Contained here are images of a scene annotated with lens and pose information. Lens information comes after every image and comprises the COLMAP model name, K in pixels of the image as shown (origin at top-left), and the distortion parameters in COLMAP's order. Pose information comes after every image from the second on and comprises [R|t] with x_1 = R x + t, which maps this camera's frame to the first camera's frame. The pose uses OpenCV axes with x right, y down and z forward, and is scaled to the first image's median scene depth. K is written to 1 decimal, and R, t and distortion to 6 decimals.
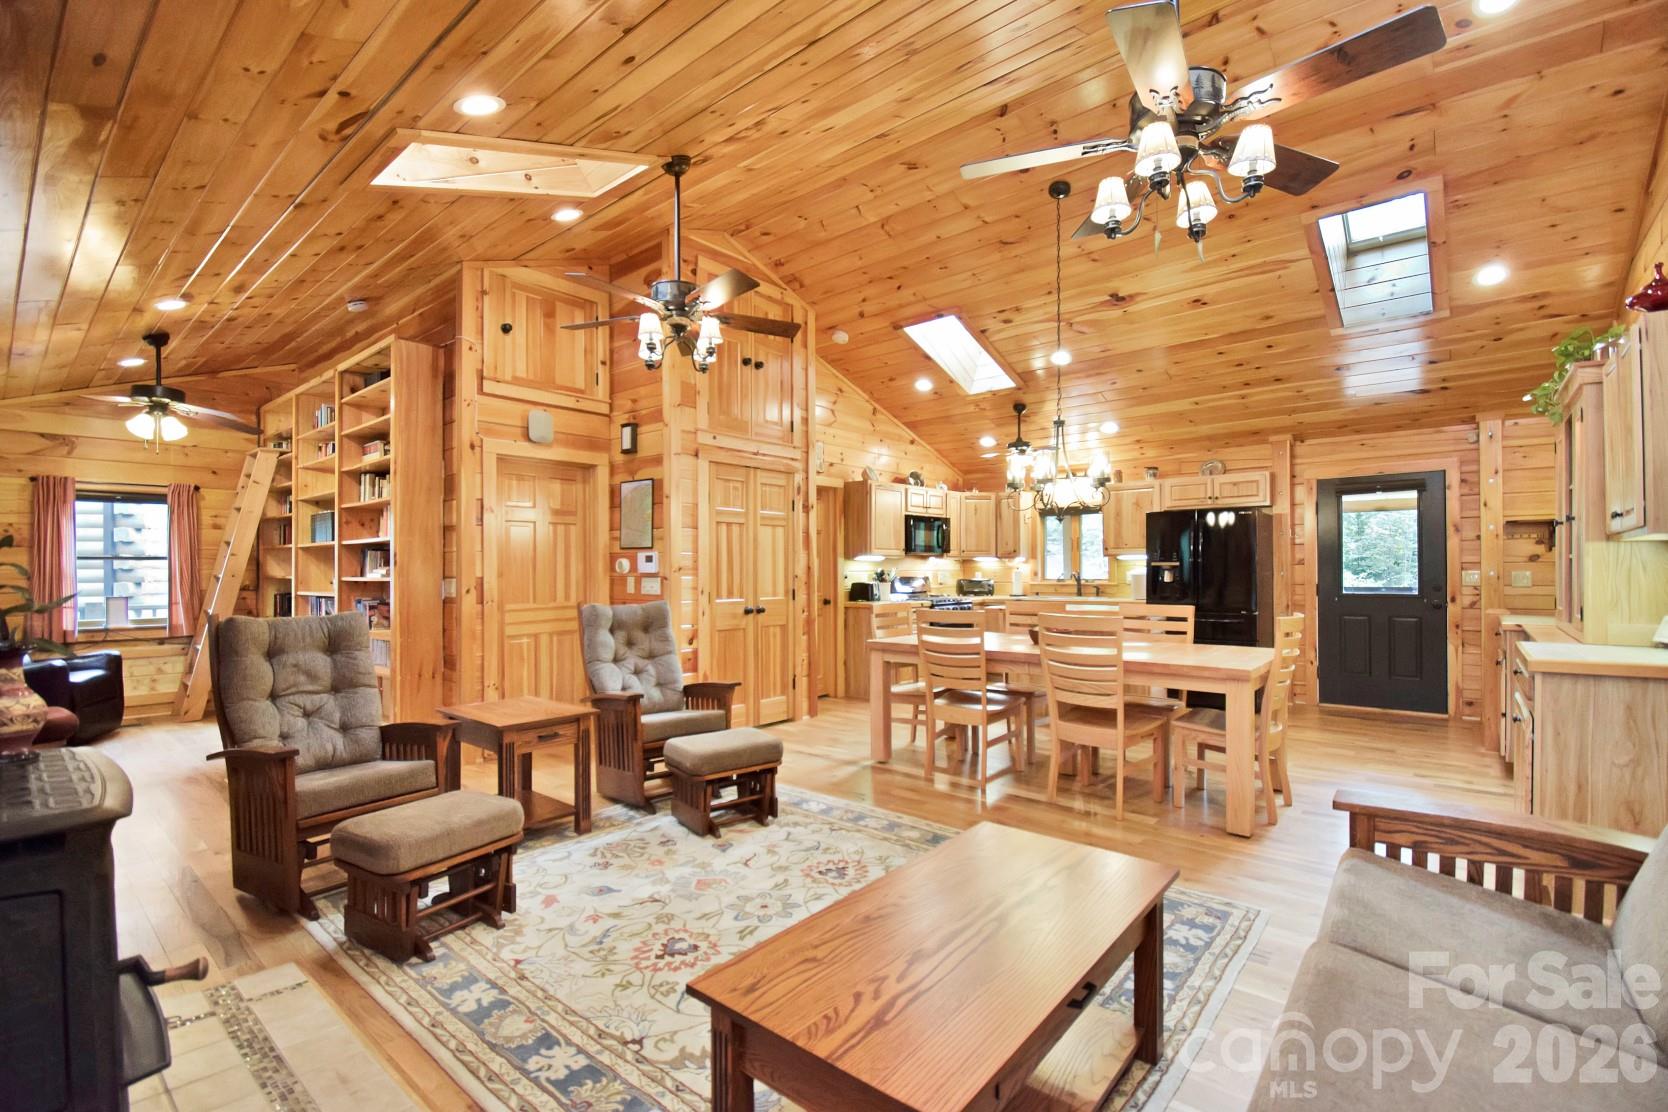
lens RADIAL K [[753.4, 0, 829.2], [0, 753.4, 572.6], [0, 0, 1]] dist [-0.001345, -0.008834]
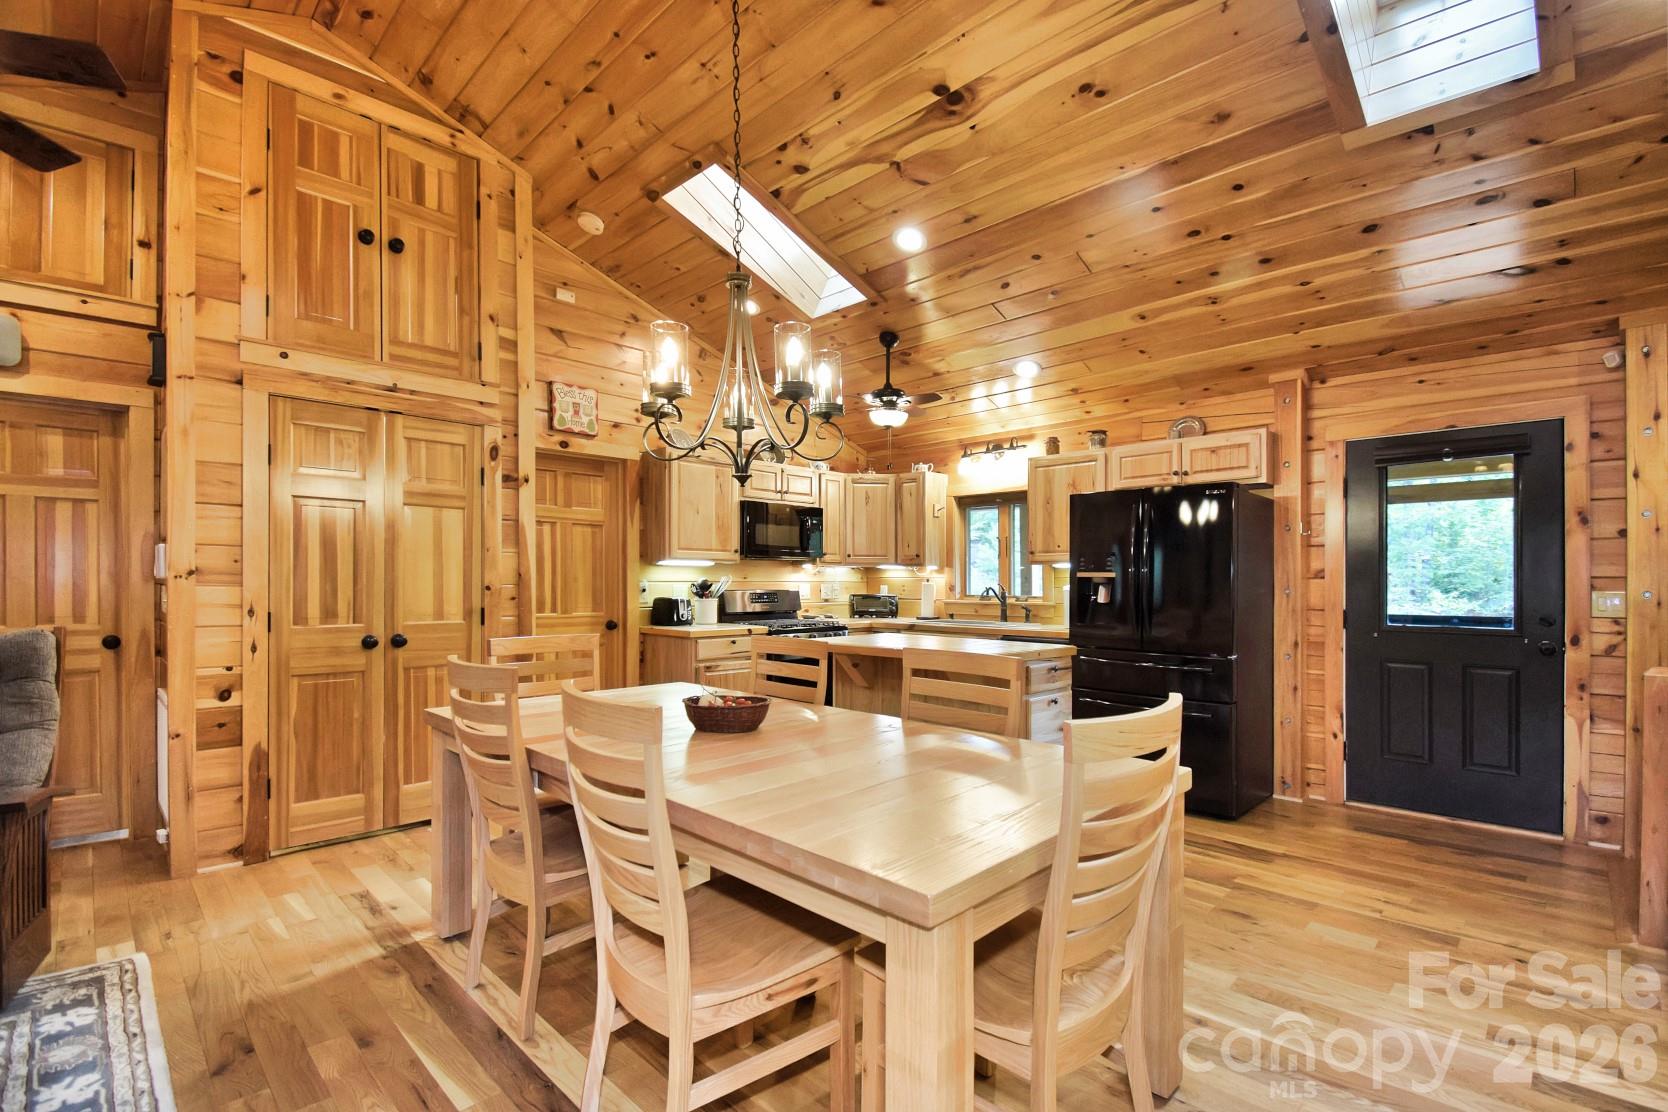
lens RADIAL K [[753.4, 0, 860.8], [0, 753.4, 583.2], [0, 0, 1]] dist [-0.001345, -0.008834]
pose [[0.998189, 0.011028, -0.059138, 0.284350], [-0.011124, 0.999937, -0.001300, -0.001521], [0.059120, 0.001955, 0.998249, 0.353217]]
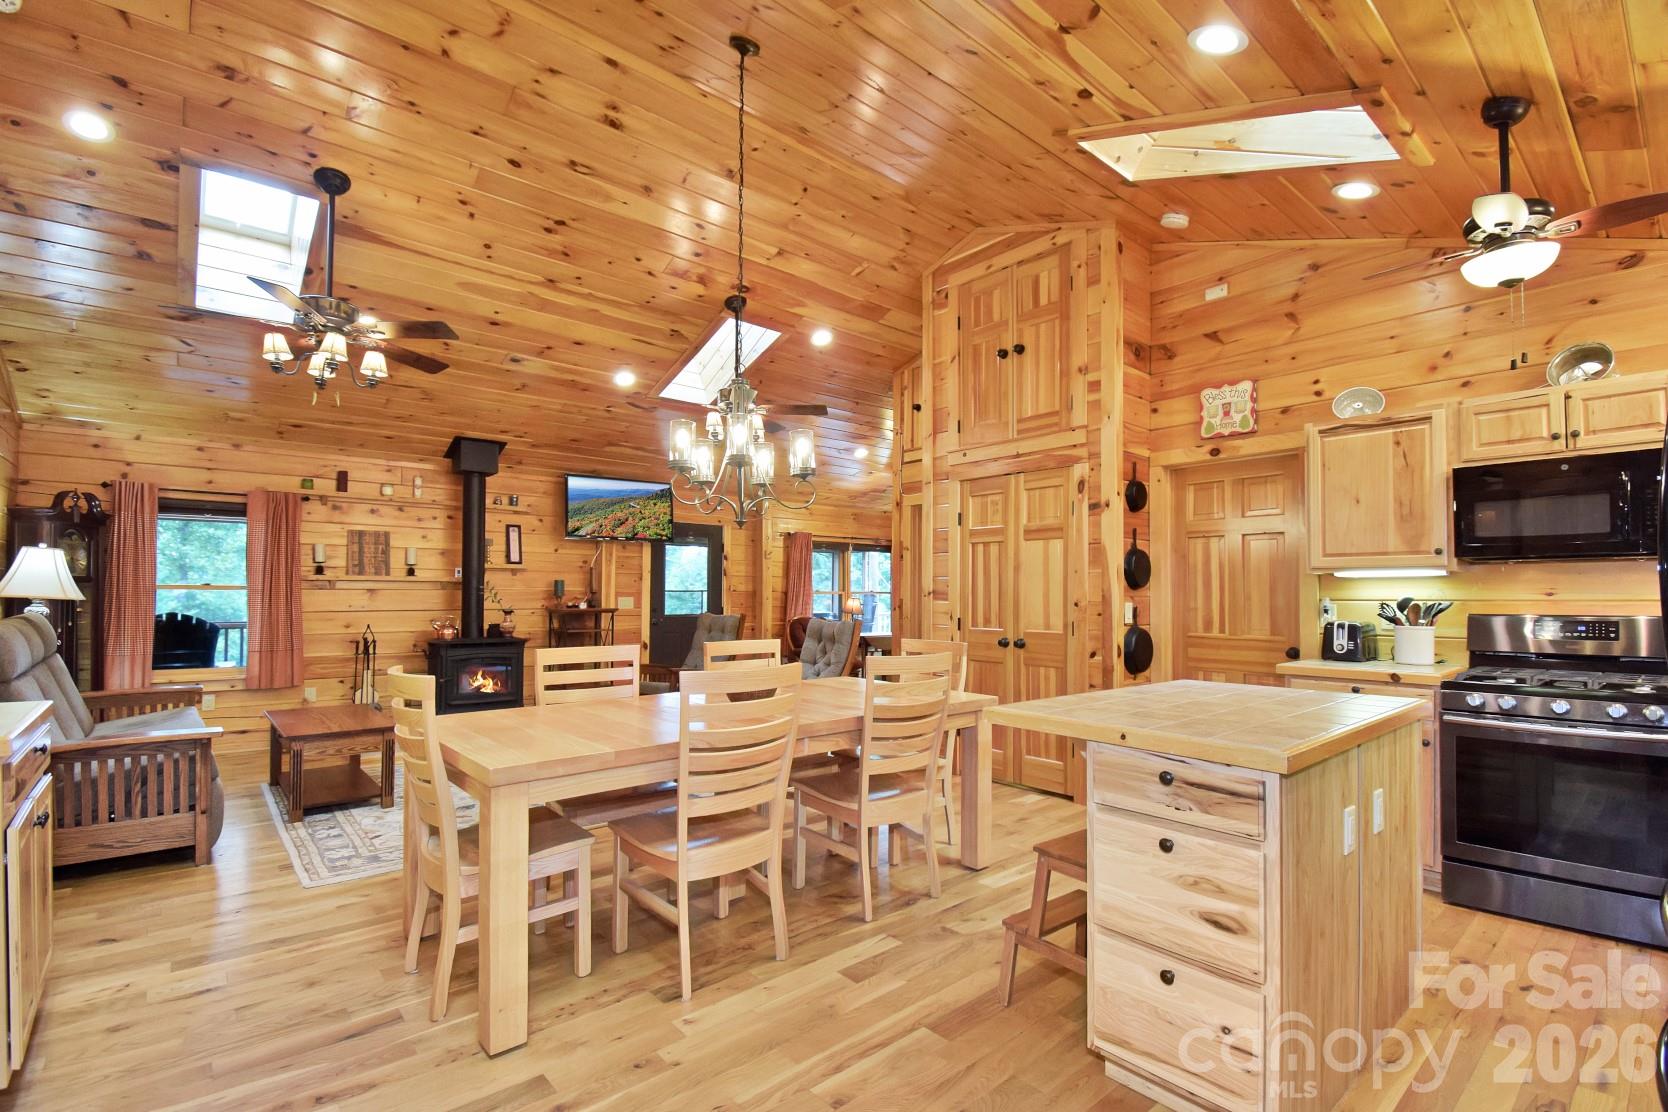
lens RADIAL K [[753.4, 0, 838.8], [0, 753.4, 582.7], [0, 0, 1]] dist [-0.001345, -0.008834]
pose [[-0.154539, -0.014997, -0.987873, 0.658988], [-0.006365, 0.999879, -0.014183, -0.003832], [0.987966, 0.004096, -0.154616, 0.813311]]
